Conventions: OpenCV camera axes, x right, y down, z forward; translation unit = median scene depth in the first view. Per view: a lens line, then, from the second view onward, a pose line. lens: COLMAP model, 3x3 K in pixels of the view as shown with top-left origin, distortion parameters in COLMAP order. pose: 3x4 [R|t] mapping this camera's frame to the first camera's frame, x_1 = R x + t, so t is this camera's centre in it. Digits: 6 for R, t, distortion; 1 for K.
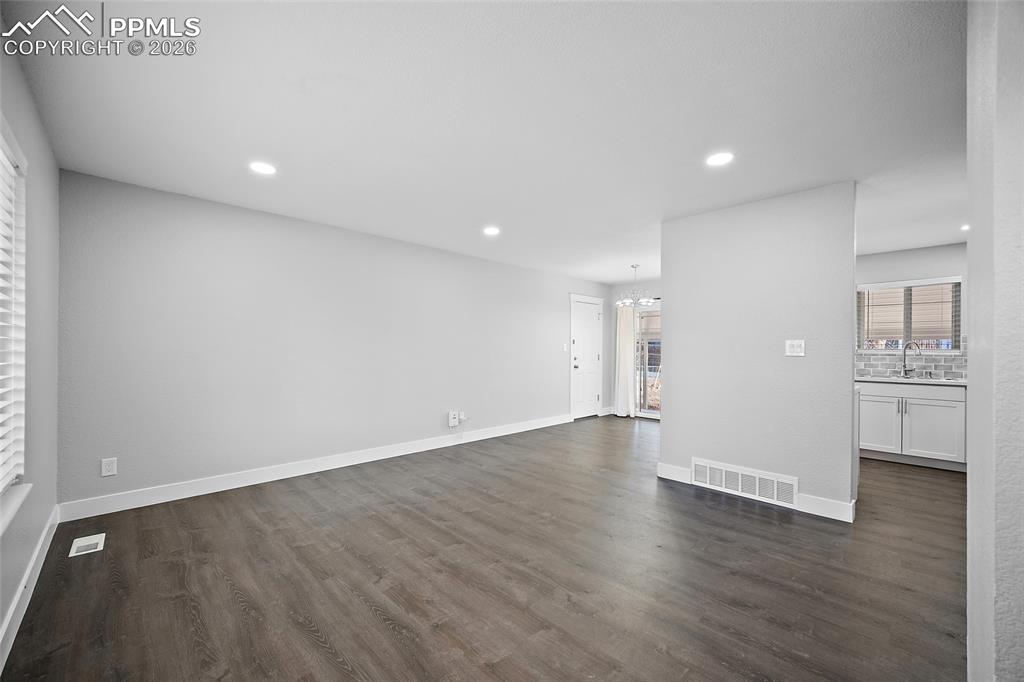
lens RADIAL K [[400.0, 0, 508.9], [0, 400.0, 346.3], [0, 0, 1]] dist [-0.007616, 0.000994]
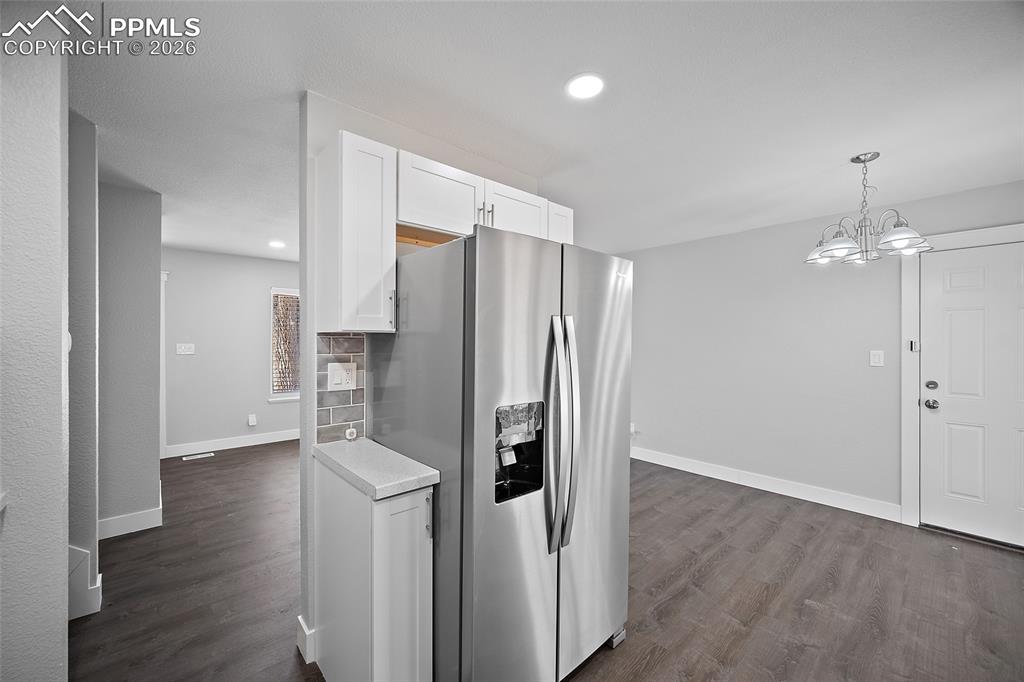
lens RADIAL K [[400.0, 0, 497.7], [0, 400.0, 344.3], [0, 0, 1]] dist [-0.007616, 0.000994]
pose [[-0.051592, 0.003644, -0.998662, 0.858447], [-0.000678, 0.999993, 0.003684, -0.019627], [0.998668, 0.000867, -0.051589, 0.781541]]
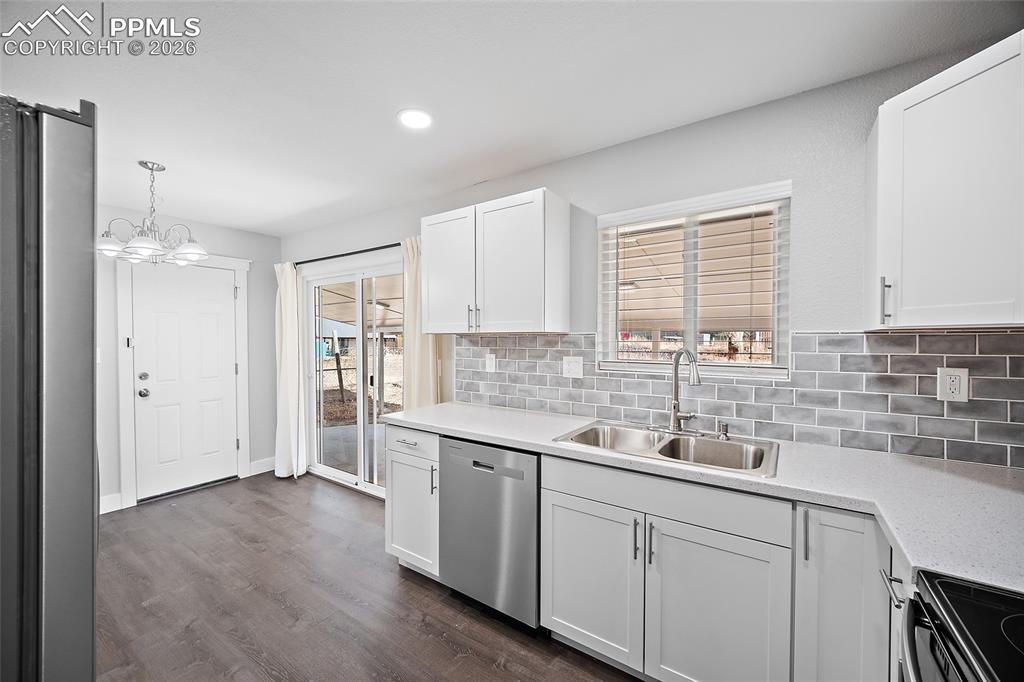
lens RADIAL K [[400.0, 0, 509.4], [0, 400.0, 346.1], [0, 0, 1]] dist [-0.007616, 0.000994]
pose [[0.977148, -0.008555, 0.212387, 0.700725], [0.004297, 0.999781, 0.020502, -0.020023], [-0.212516, -0.019120, 0.976971, 0.602275]]
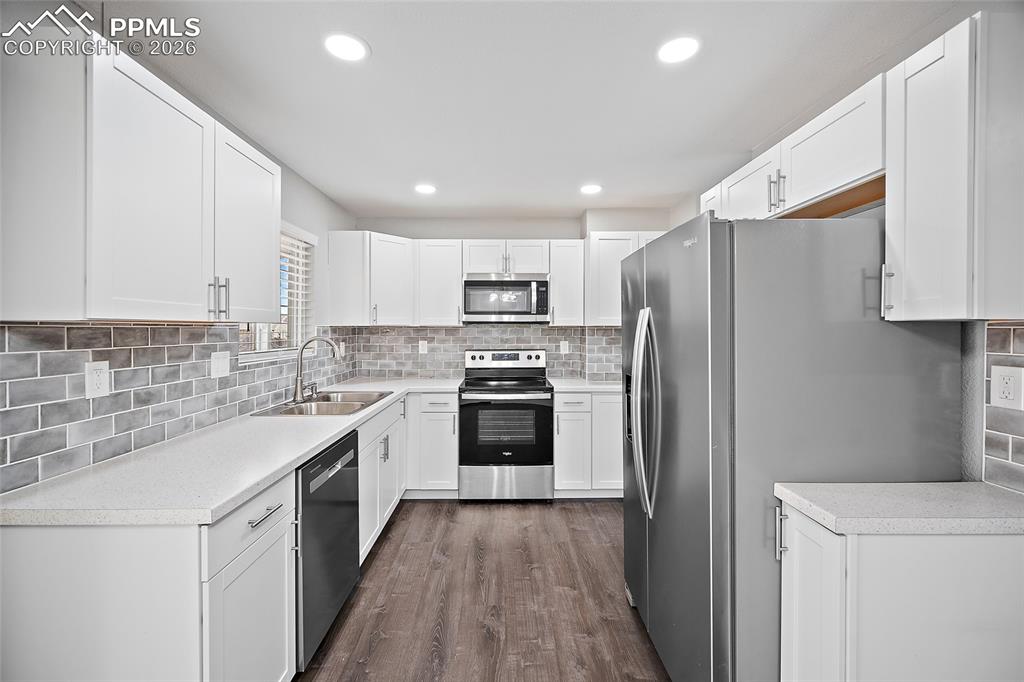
lens RADIAL K [[400.0, 0, 514.7], [0, 400.0, 327.7], [0, 0, 1]] dist [-0.007616, 0.000994]
pose [[-0.751211, -0.002816, 0.660056, 0.399230], [-0.004072, 0.999992, -0.000369, -0.022450], [-0.660050, -0.002965, -0.751216, 1.146948]]
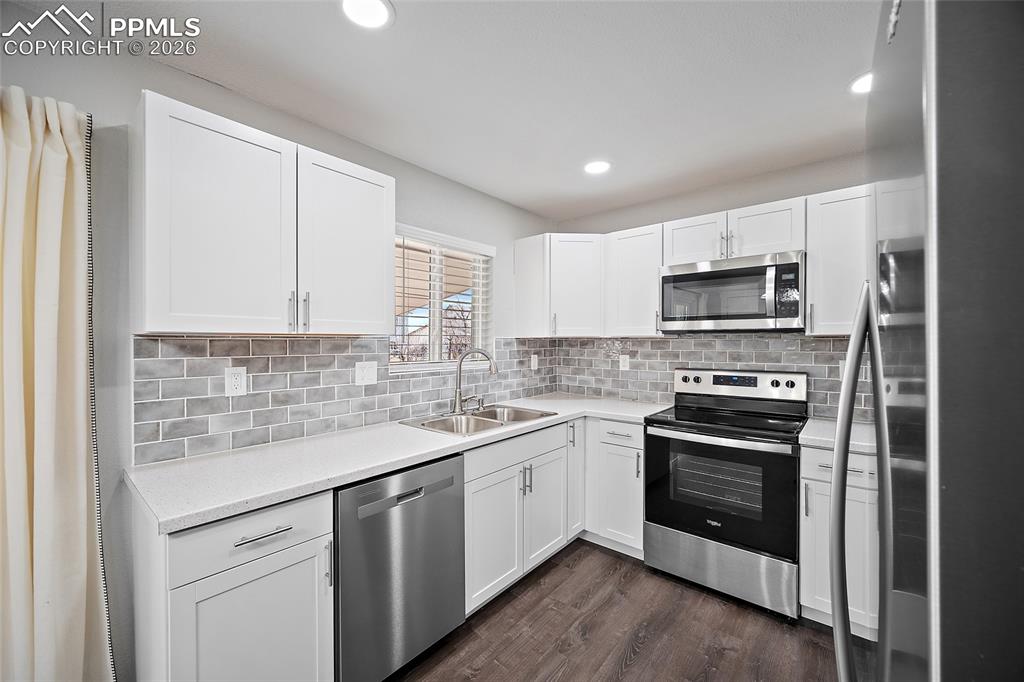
lens RADIAL K [[400.0, 0, 511.9], [0, 400.0, 342.6], [0, 0, 1]] dist [-0.007616, 0.000994]
pose [[-0.126023, -0.007362, 0.992000, 0.427172], [0.000394, 0.999972, 0.007471, -0.021496], [-0.992027, 0.001332, -0.126017, 0.942768]]
